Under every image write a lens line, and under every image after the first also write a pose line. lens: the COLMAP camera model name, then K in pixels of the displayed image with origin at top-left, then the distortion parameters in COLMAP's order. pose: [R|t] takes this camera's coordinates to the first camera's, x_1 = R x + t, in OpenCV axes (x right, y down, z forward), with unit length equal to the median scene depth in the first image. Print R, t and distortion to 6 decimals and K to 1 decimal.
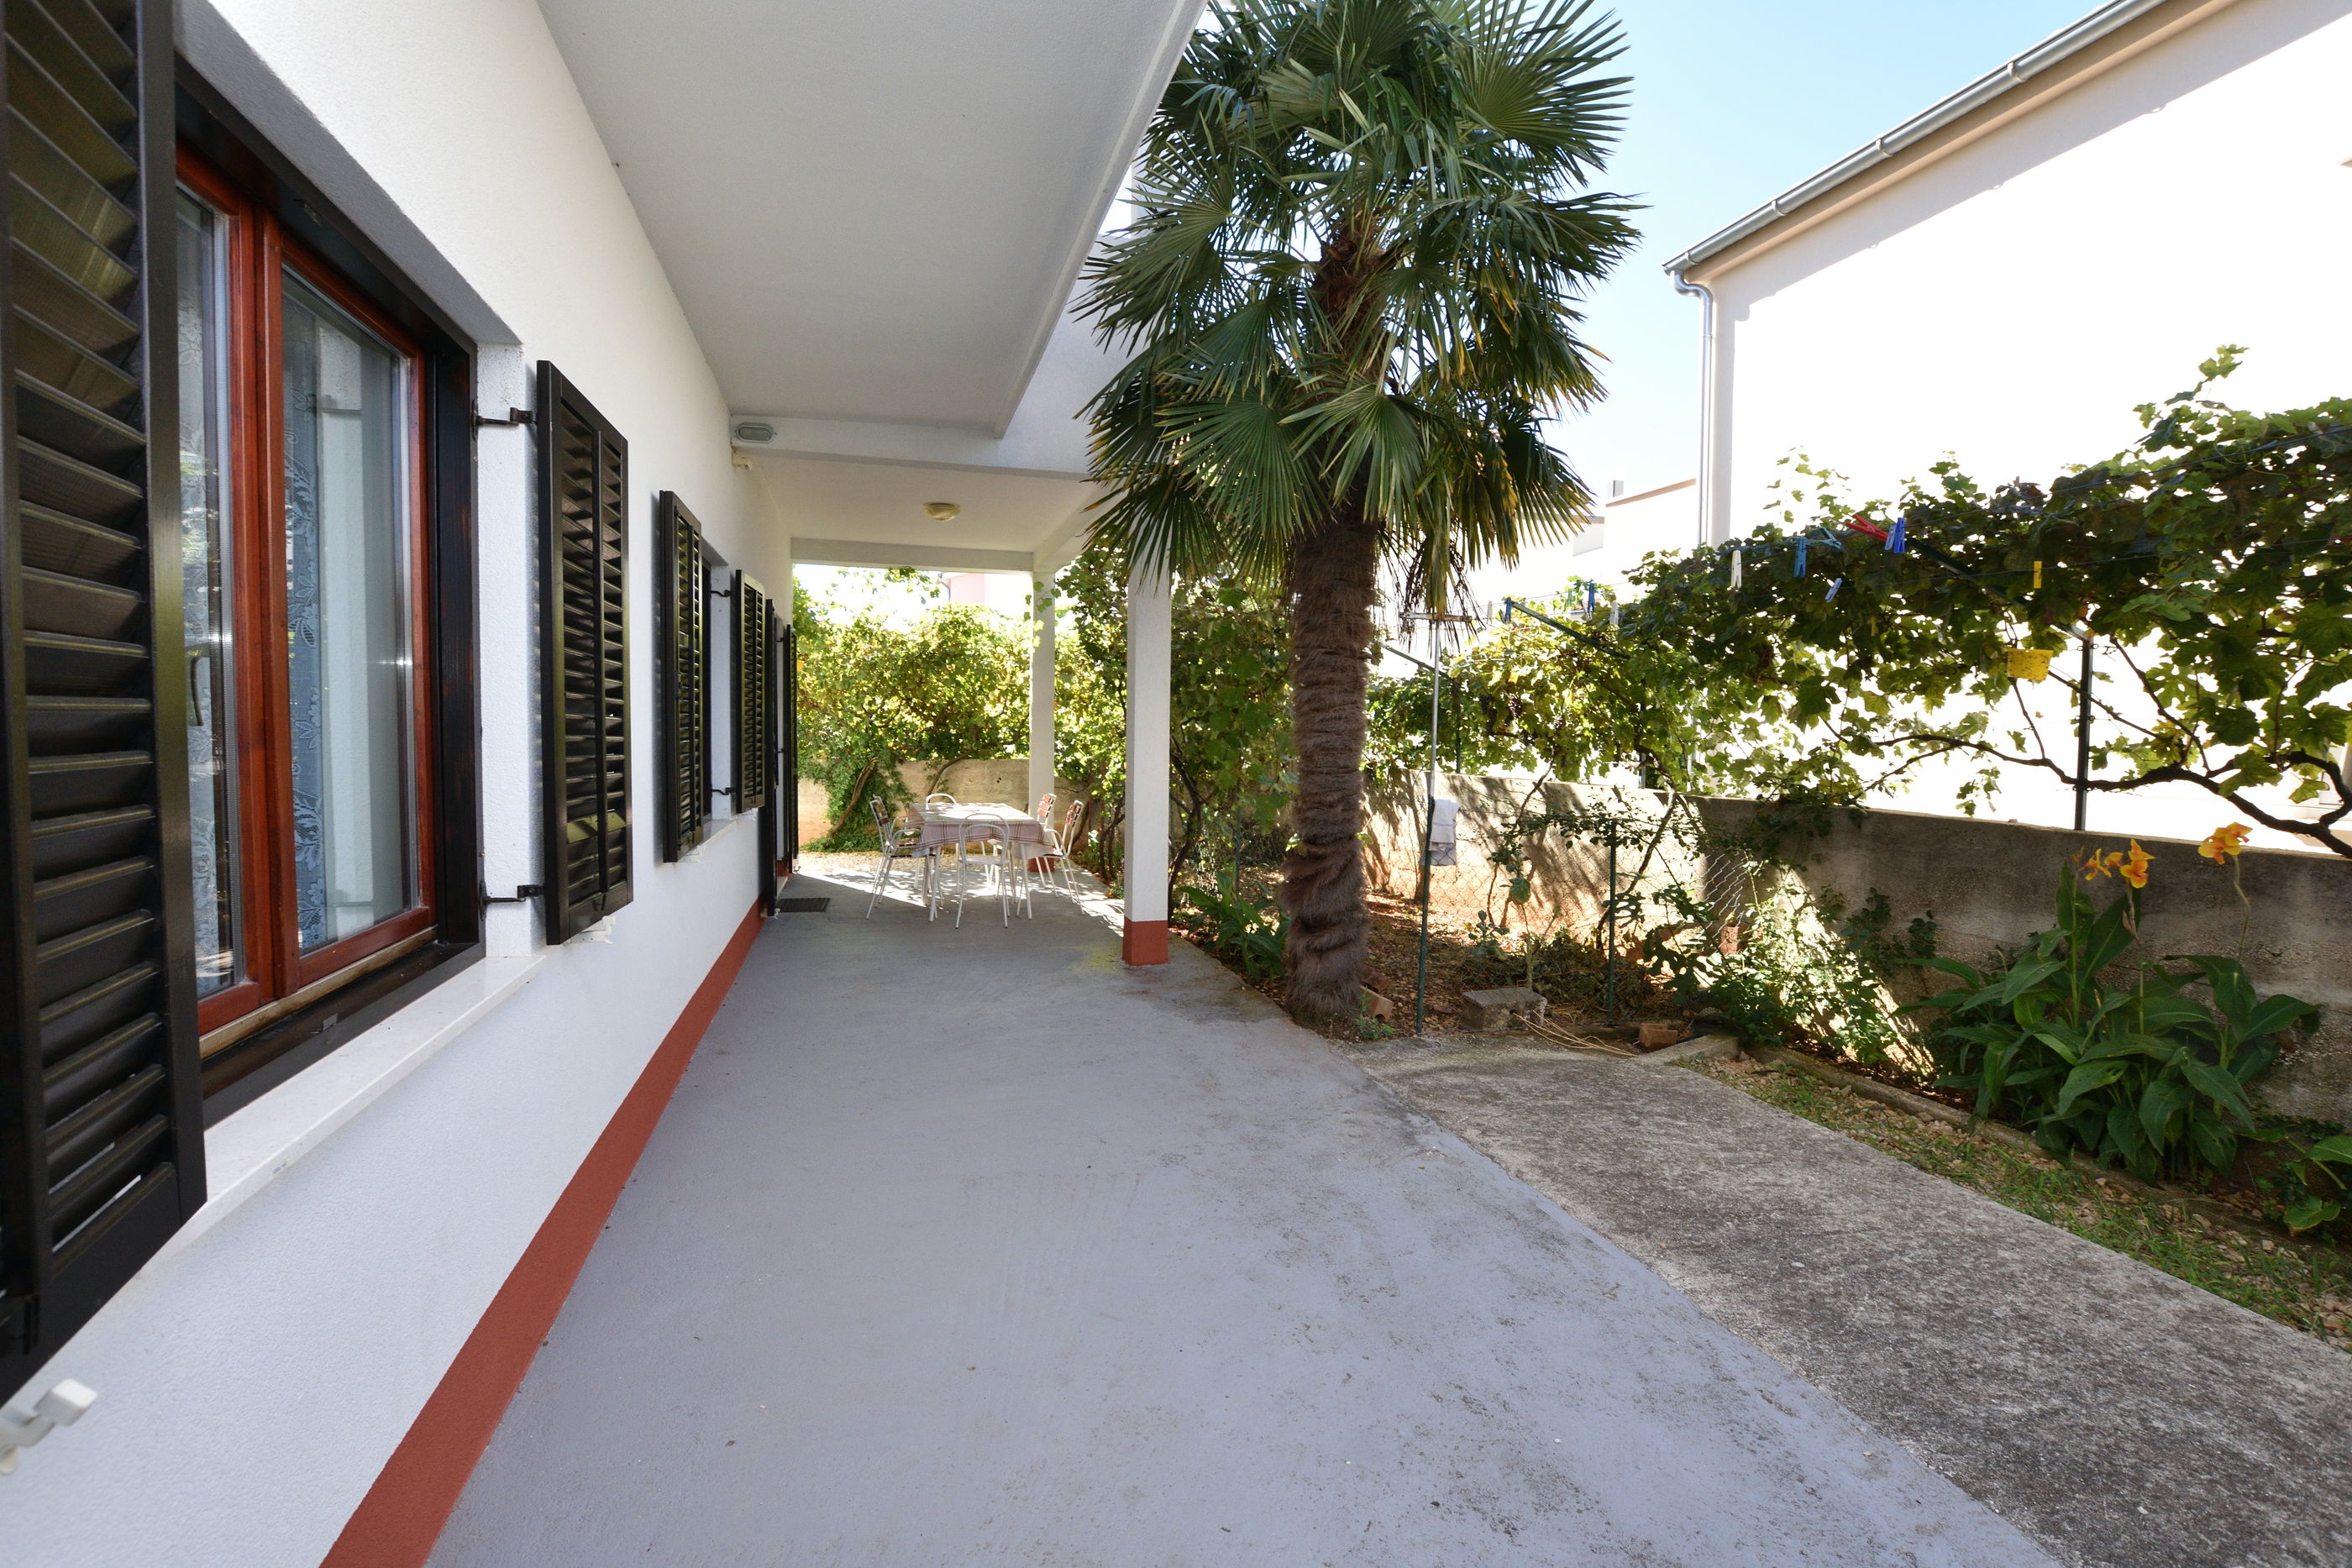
lens RADIAL K [[1030.9, 0, 1175.1], [0, 1030.9, 781.2], [0, 0, 1]] dist [-0.031562, 0.002917]
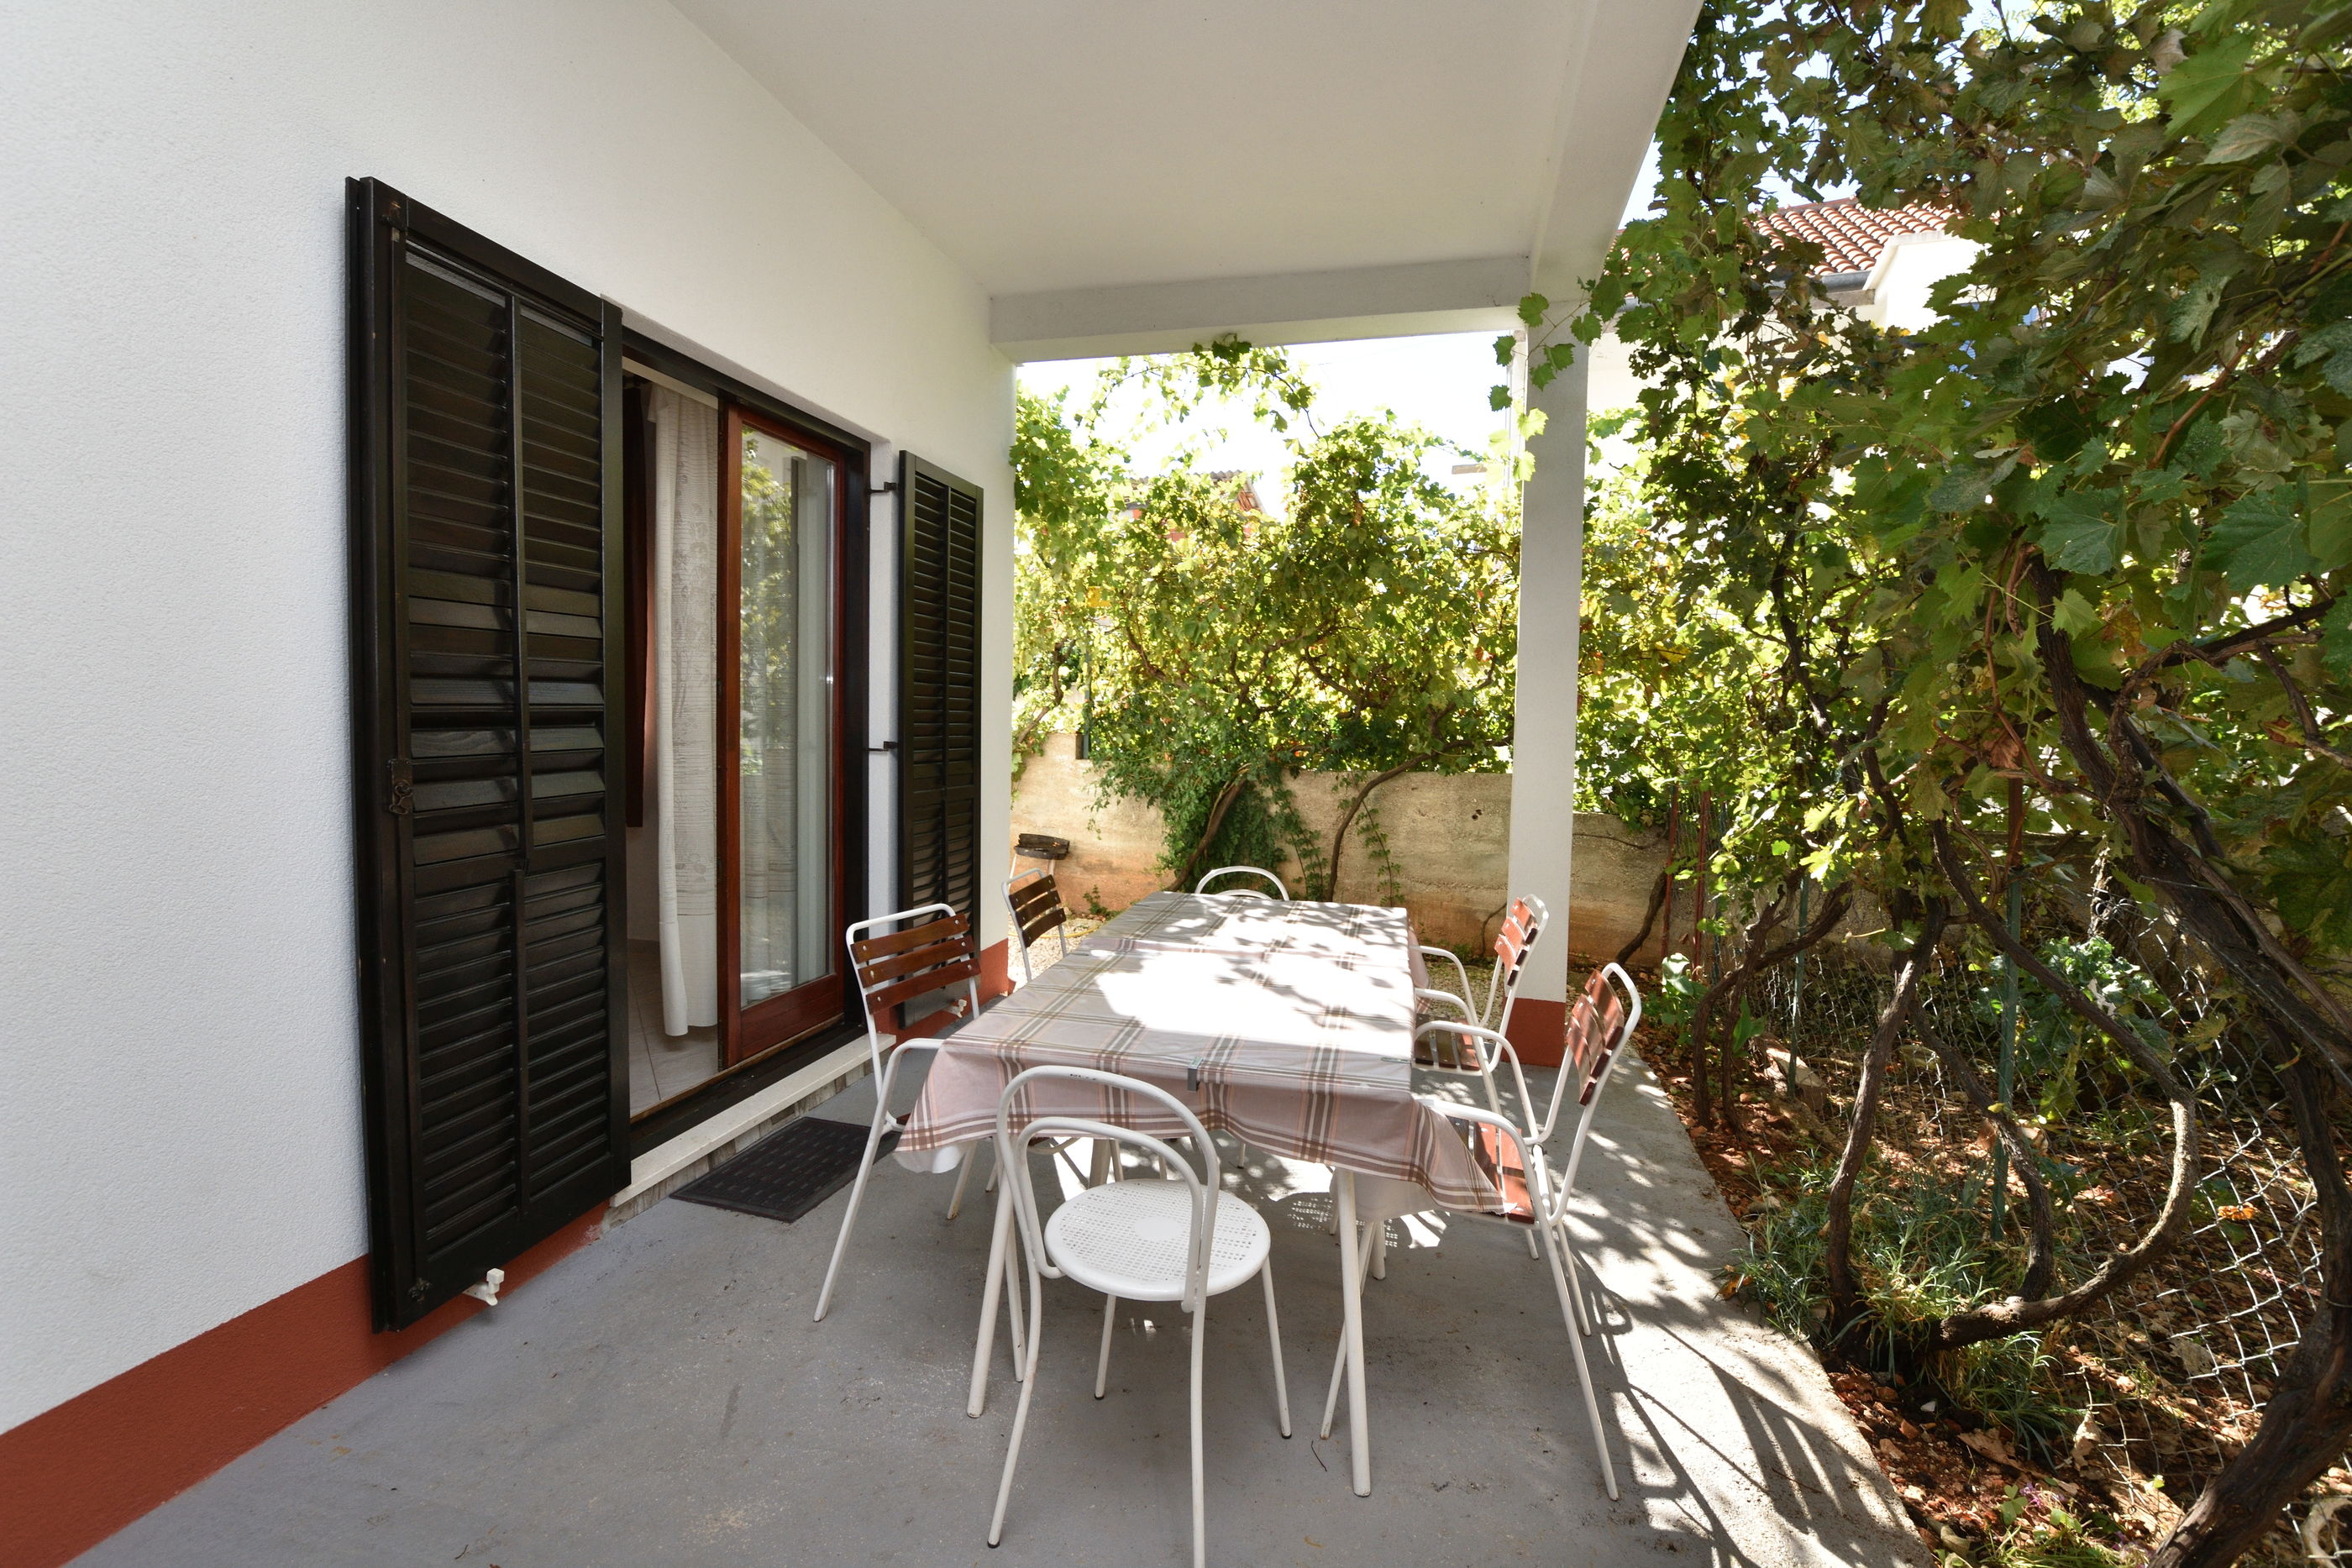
lens RADIAL K [[1030.9, 0, 1175.8], [0, 1030.9, 774.8], [0, 0, 1]] dist [-0.031562, 0.002917]
pose [[0.861254, 0.033645, -0.507059, -0.042100], [-0.036813, 0.999315, 0.003780, -0.017578], [0.506839, 0.015411, 0.861903, 0.495018]]
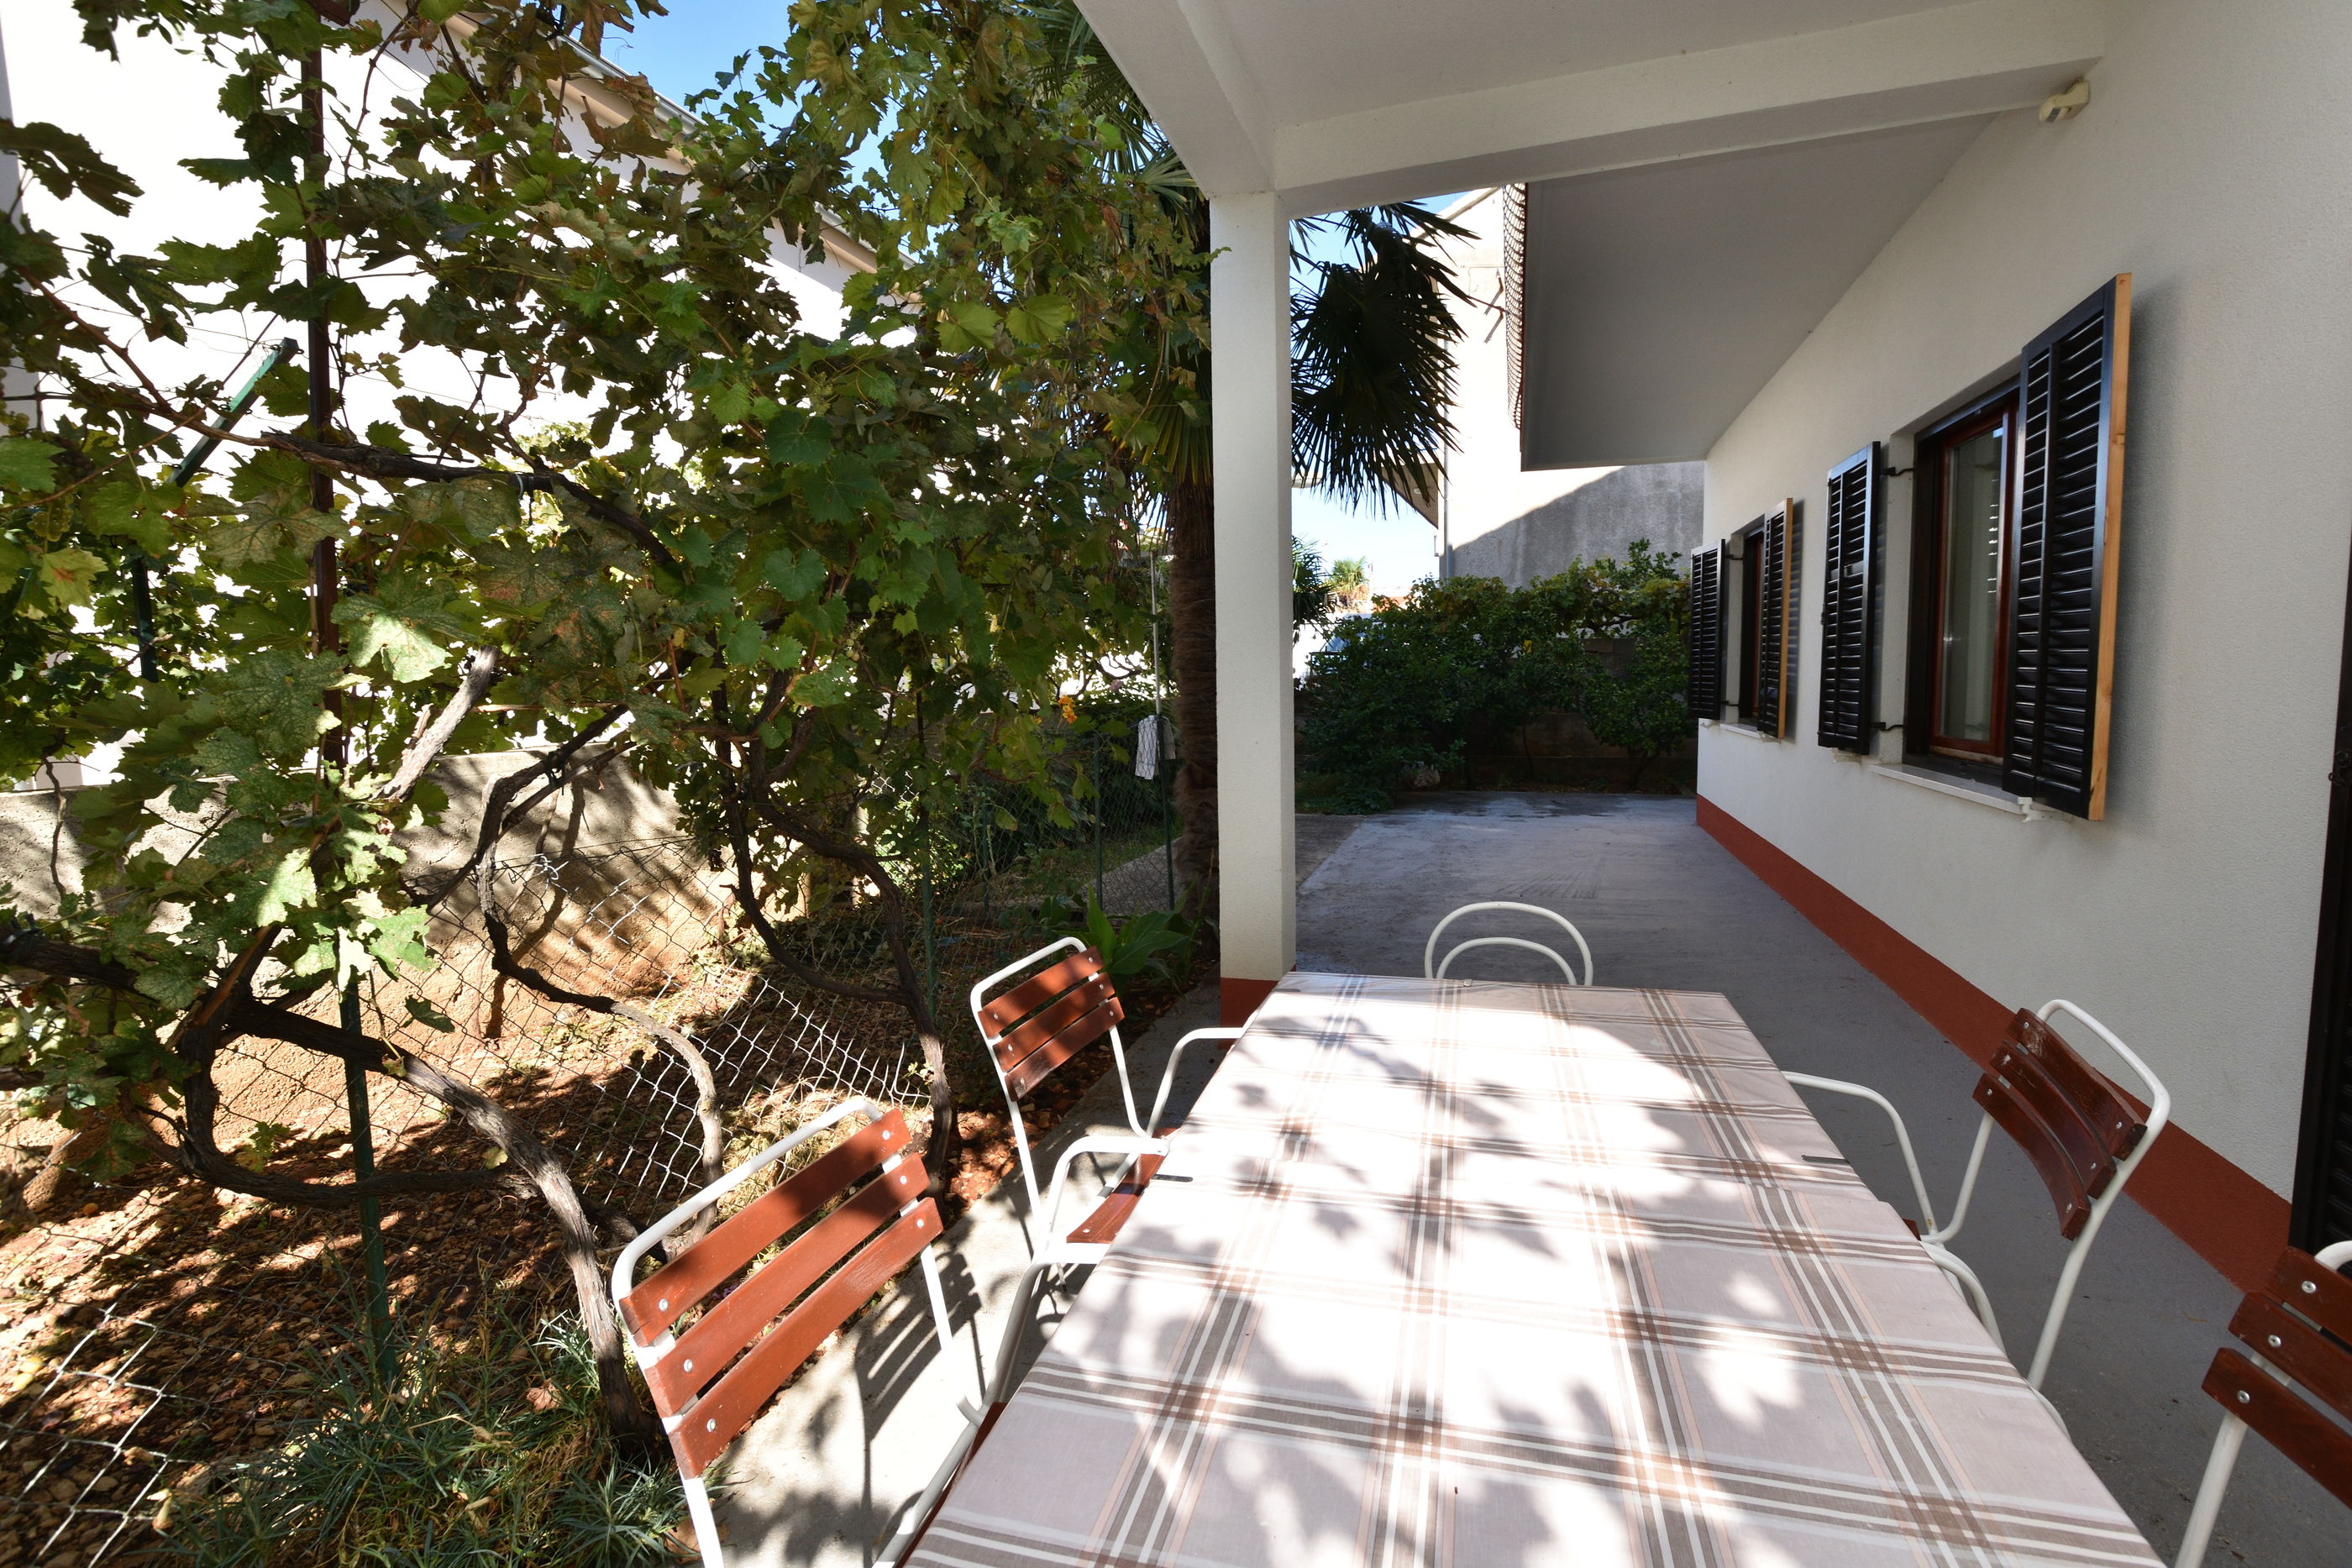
lens RADIAL K [[1030.9, 0, 1178.3], [0, 1030.9, 785.7], [0, 0, 1]] dist [-0.031562, 0.002917]
pose [[-0.842237, -0.043106, 0.537381, -0.408301], [0.033170, 0.990766, 0.131461, -0.060203], [-0.538086, 0.128546, -0.833031, 1.376728]]
